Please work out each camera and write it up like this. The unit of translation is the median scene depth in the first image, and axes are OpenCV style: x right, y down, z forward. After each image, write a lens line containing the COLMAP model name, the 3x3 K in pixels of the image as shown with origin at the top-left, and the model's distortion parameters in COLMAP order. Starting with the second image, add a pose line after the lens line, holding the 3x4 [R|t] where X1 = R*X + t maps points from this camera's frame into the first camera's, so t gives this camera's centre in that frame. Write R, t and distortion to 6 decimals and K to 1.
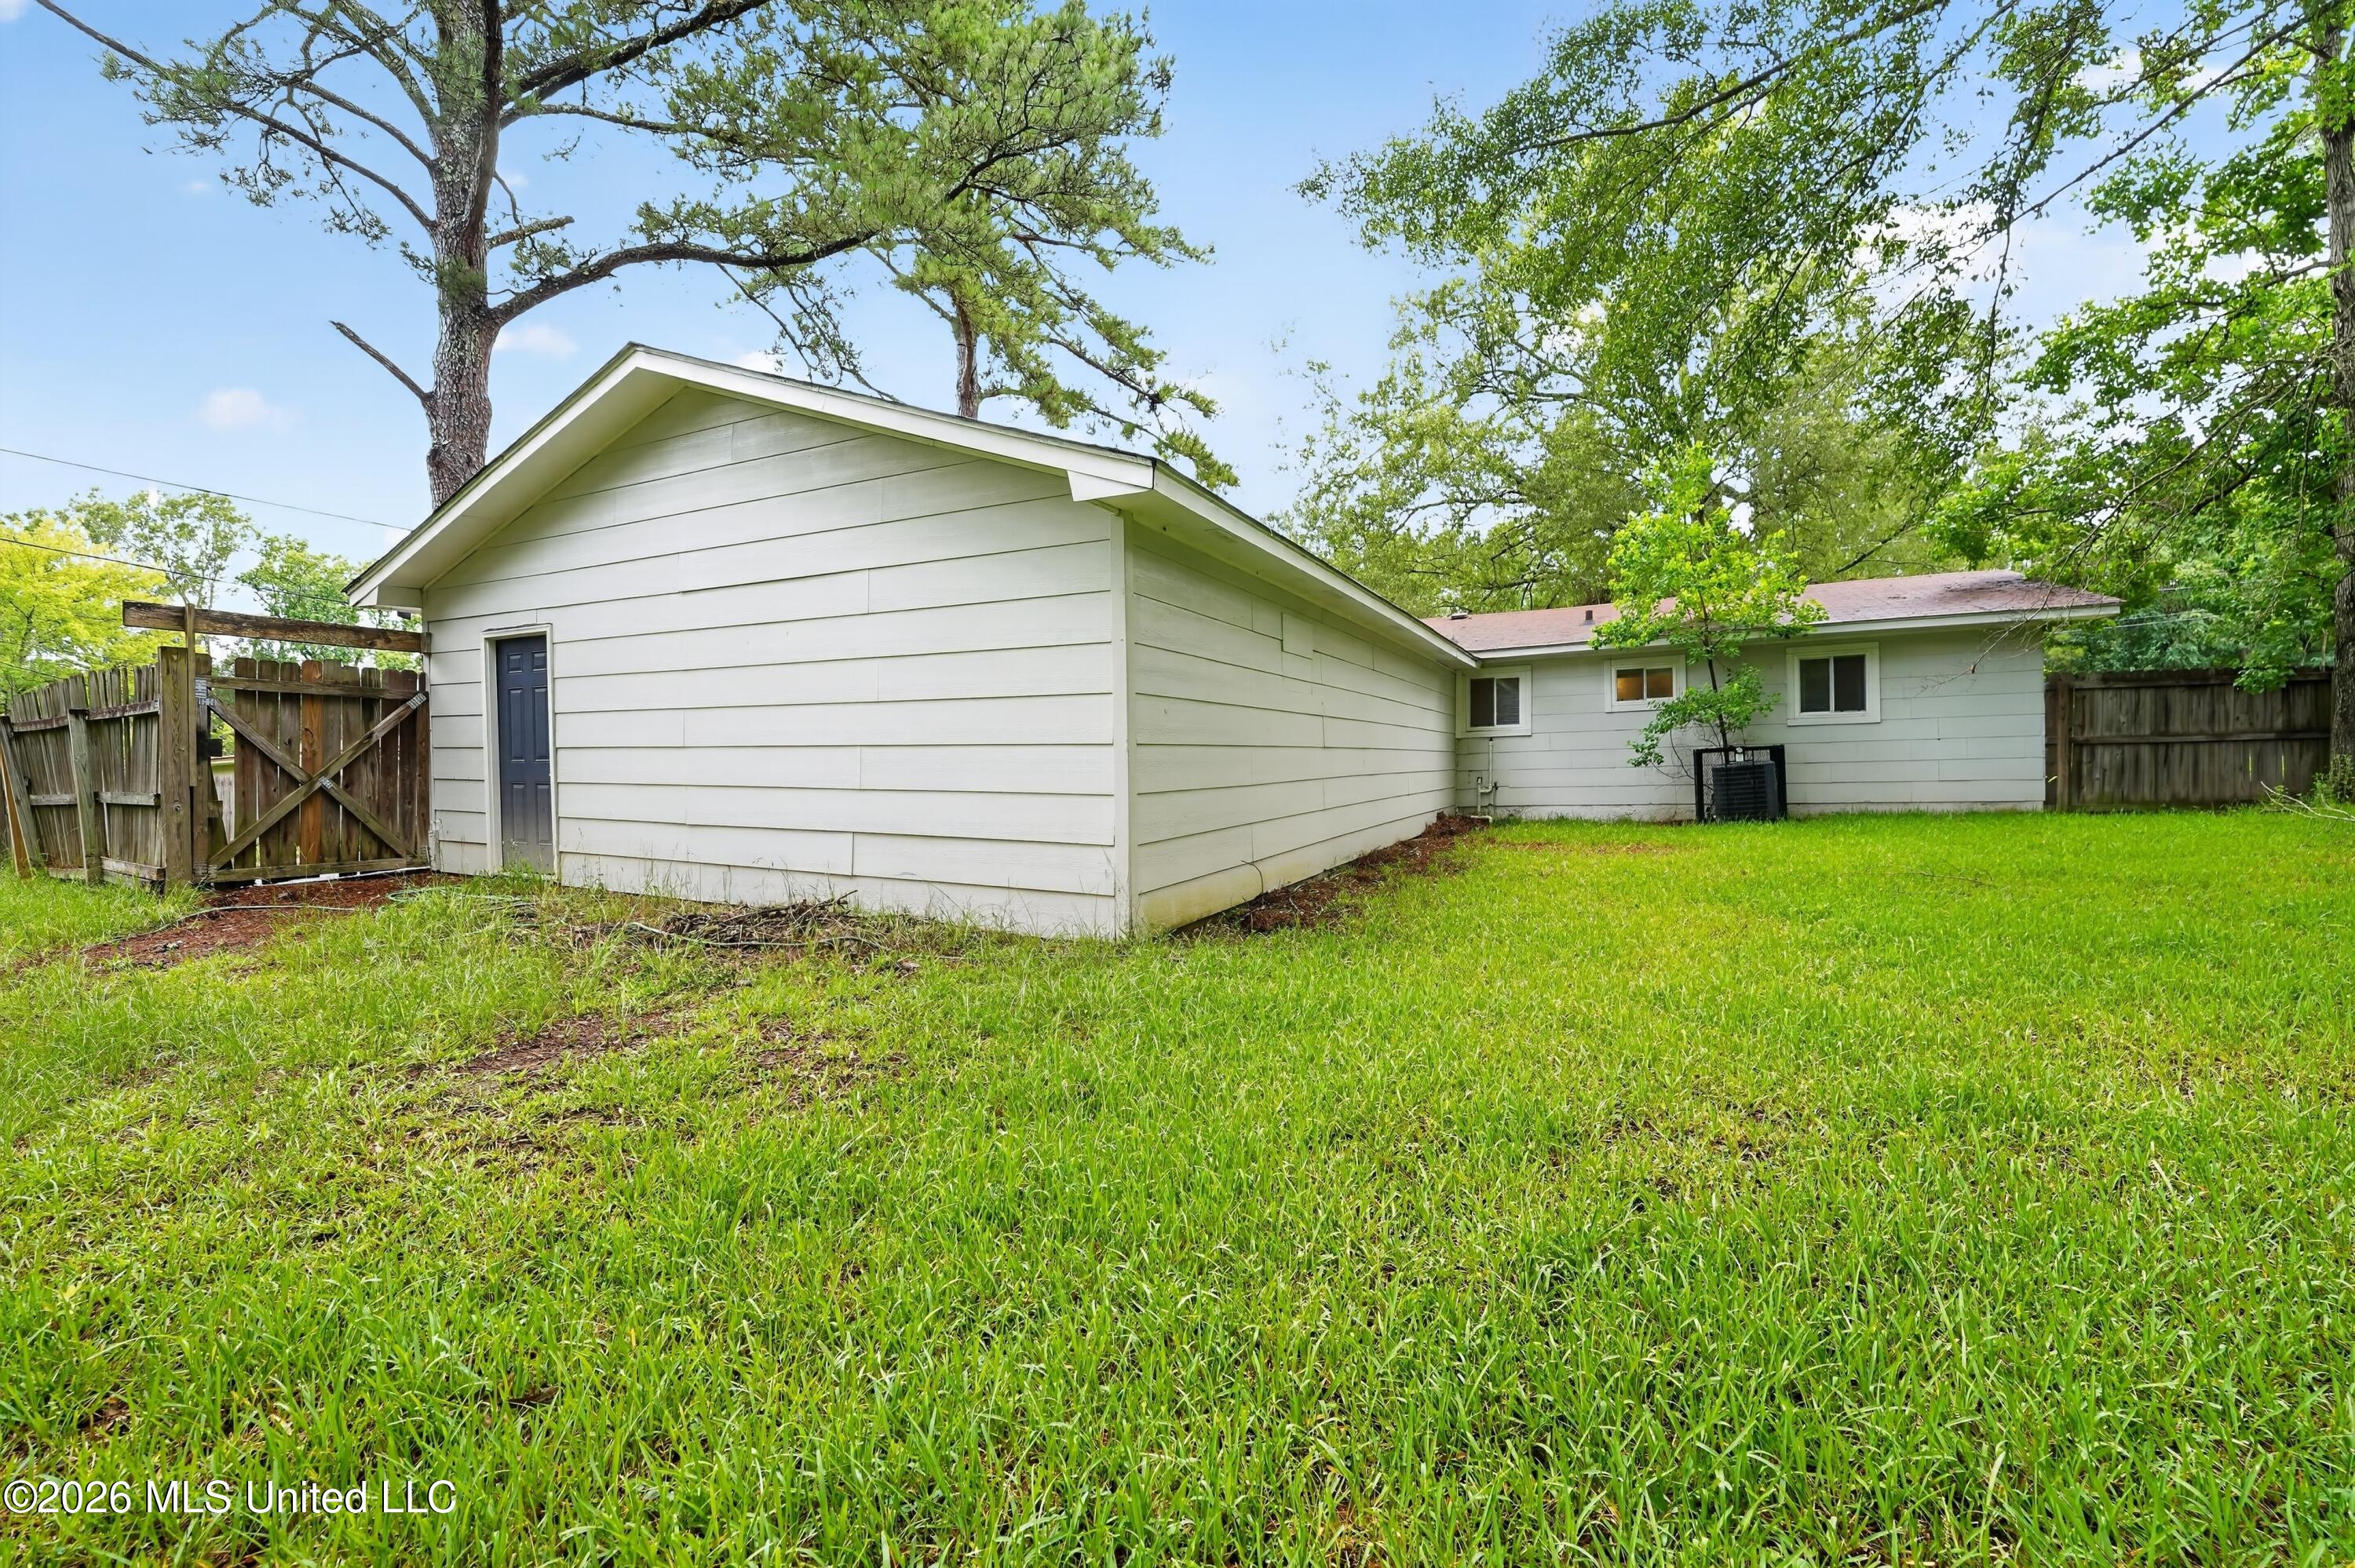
lens RADIAL K [[971.7, 0, 1178.1], [0, 971.7, 779.3], [0, 0, 1]] dist [-0.027293, 0.003037]
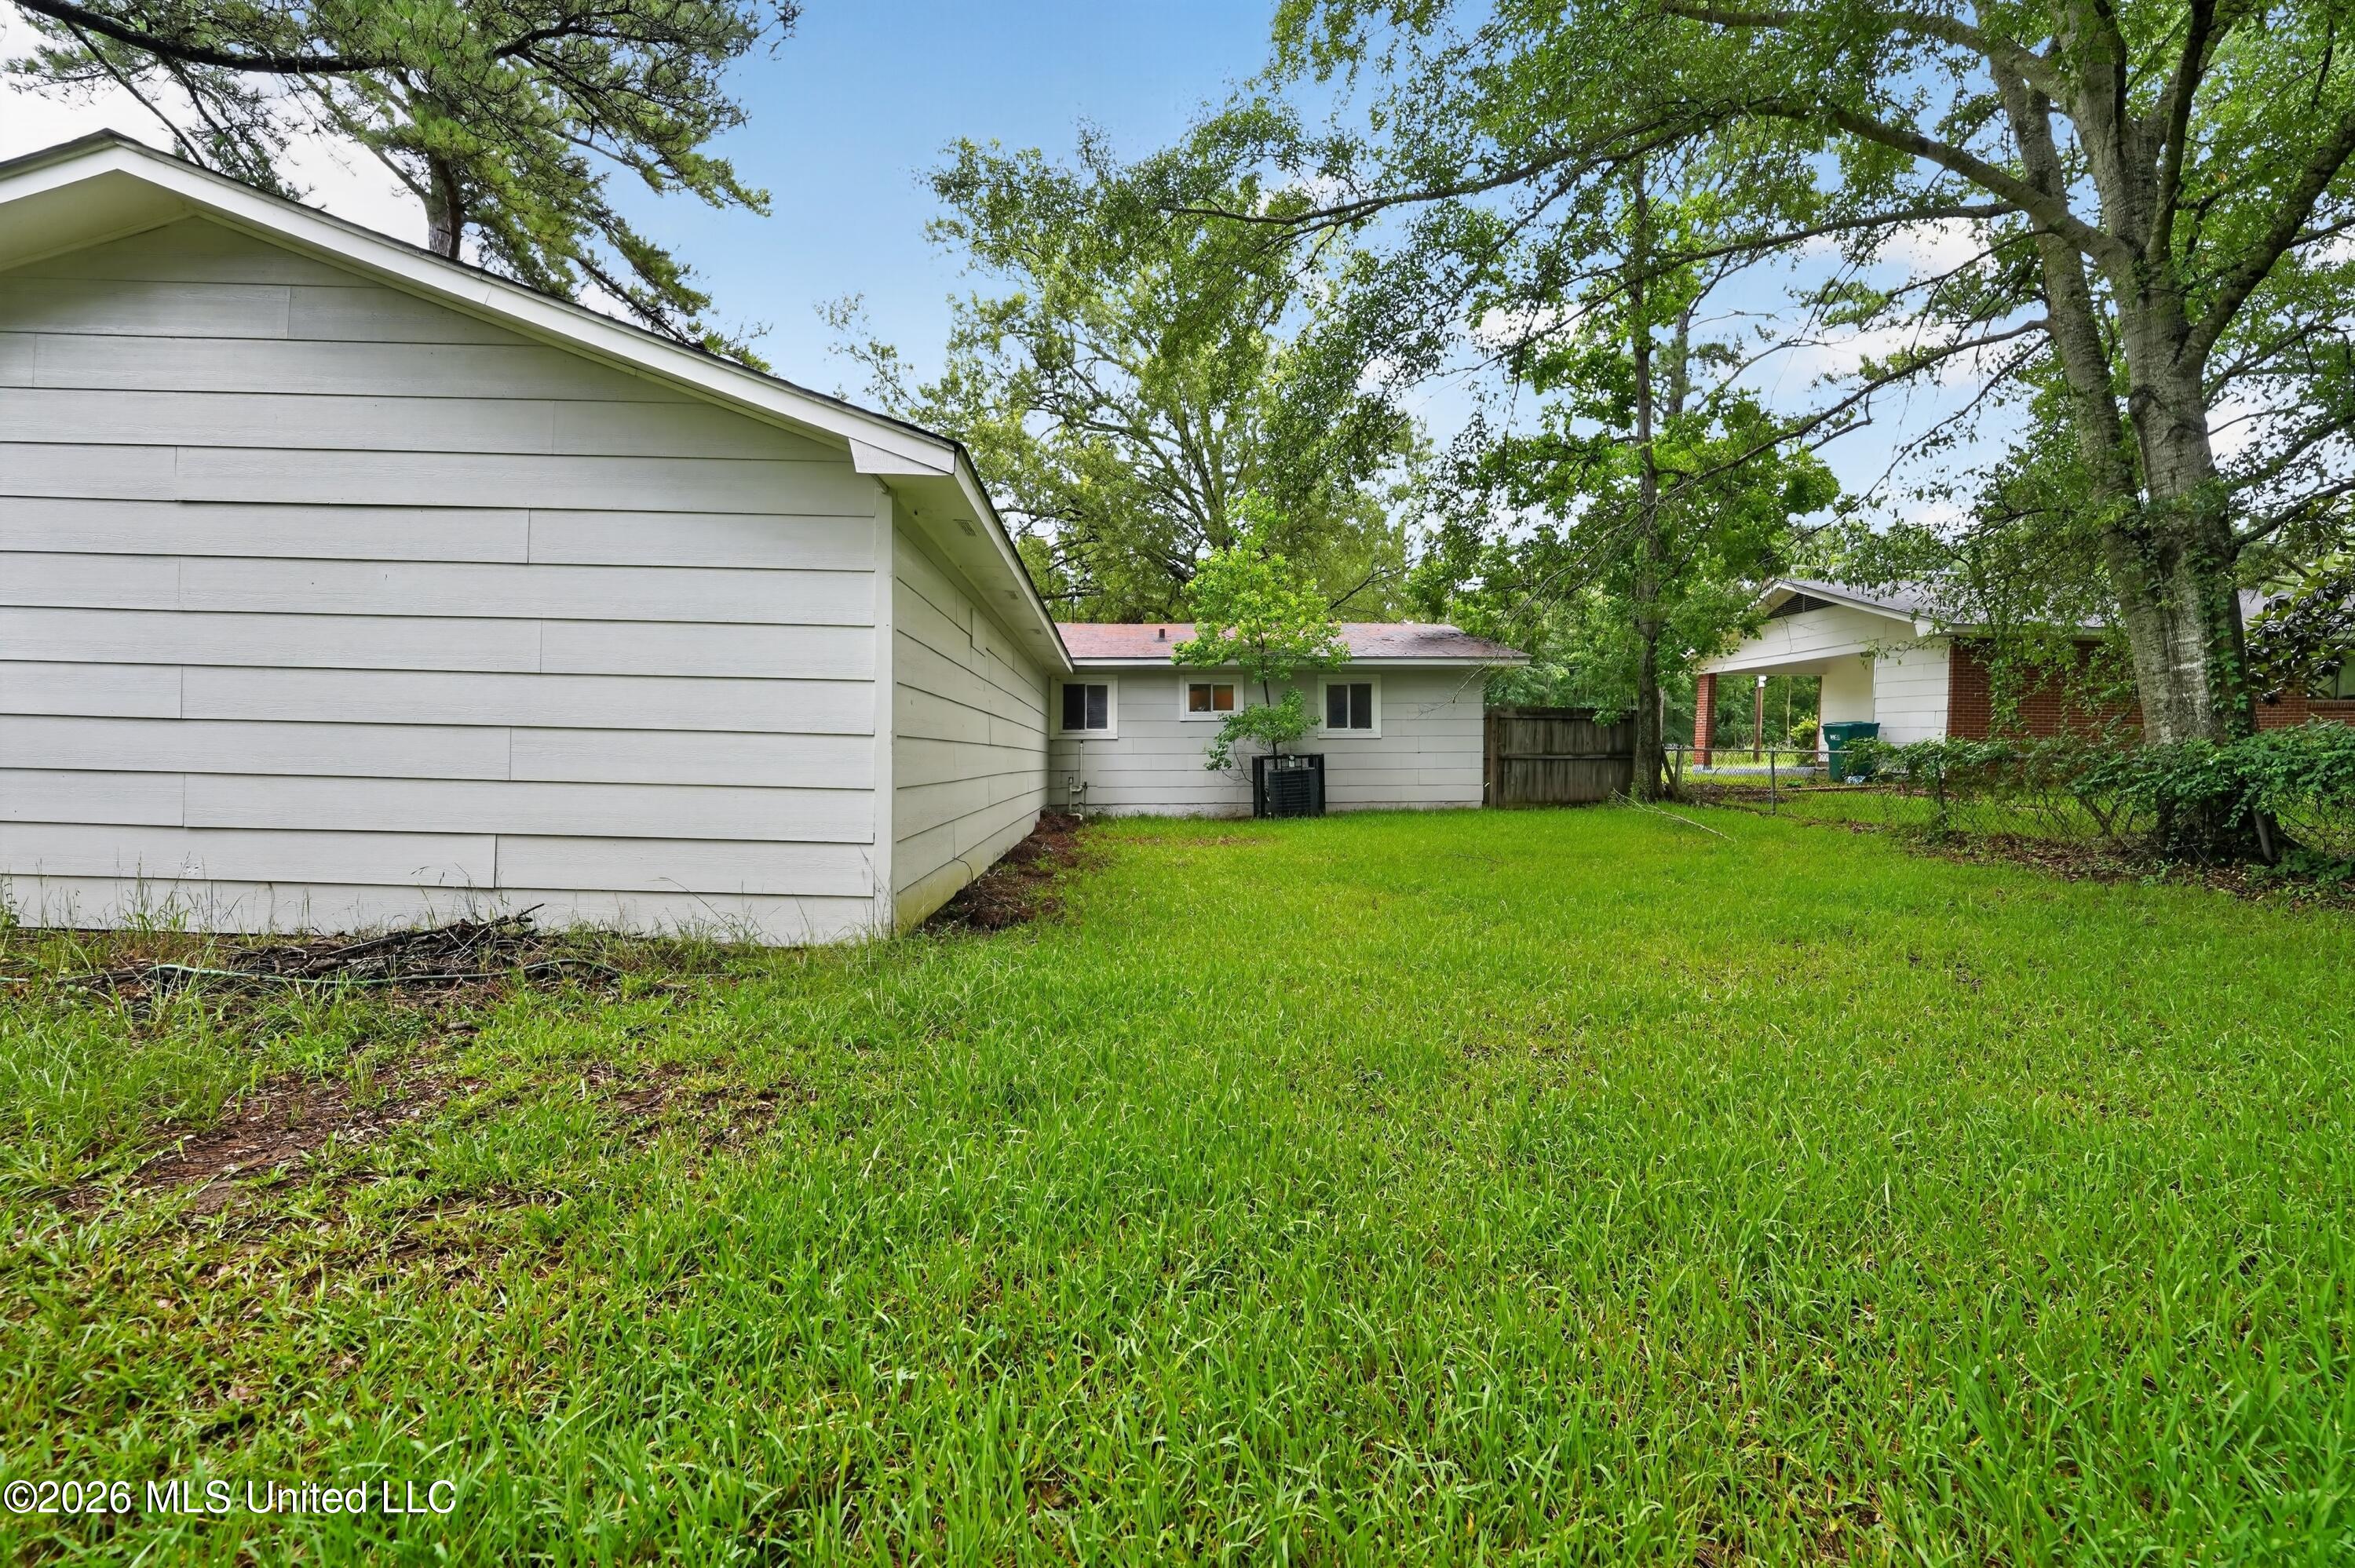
lens RADIAL K [[971.7, 0, 1185.9], [0, 971.7, 779.4], [0, 0, 1]] dist [-0.027293, 0.003037]
pose [[0.873491, 0.013445, 0.486654, -0.112744], [-0.013345, 0.999904, -0.003674, 0.002514], [-0.486657, -0.003285, 0.873587, 0.014735]]
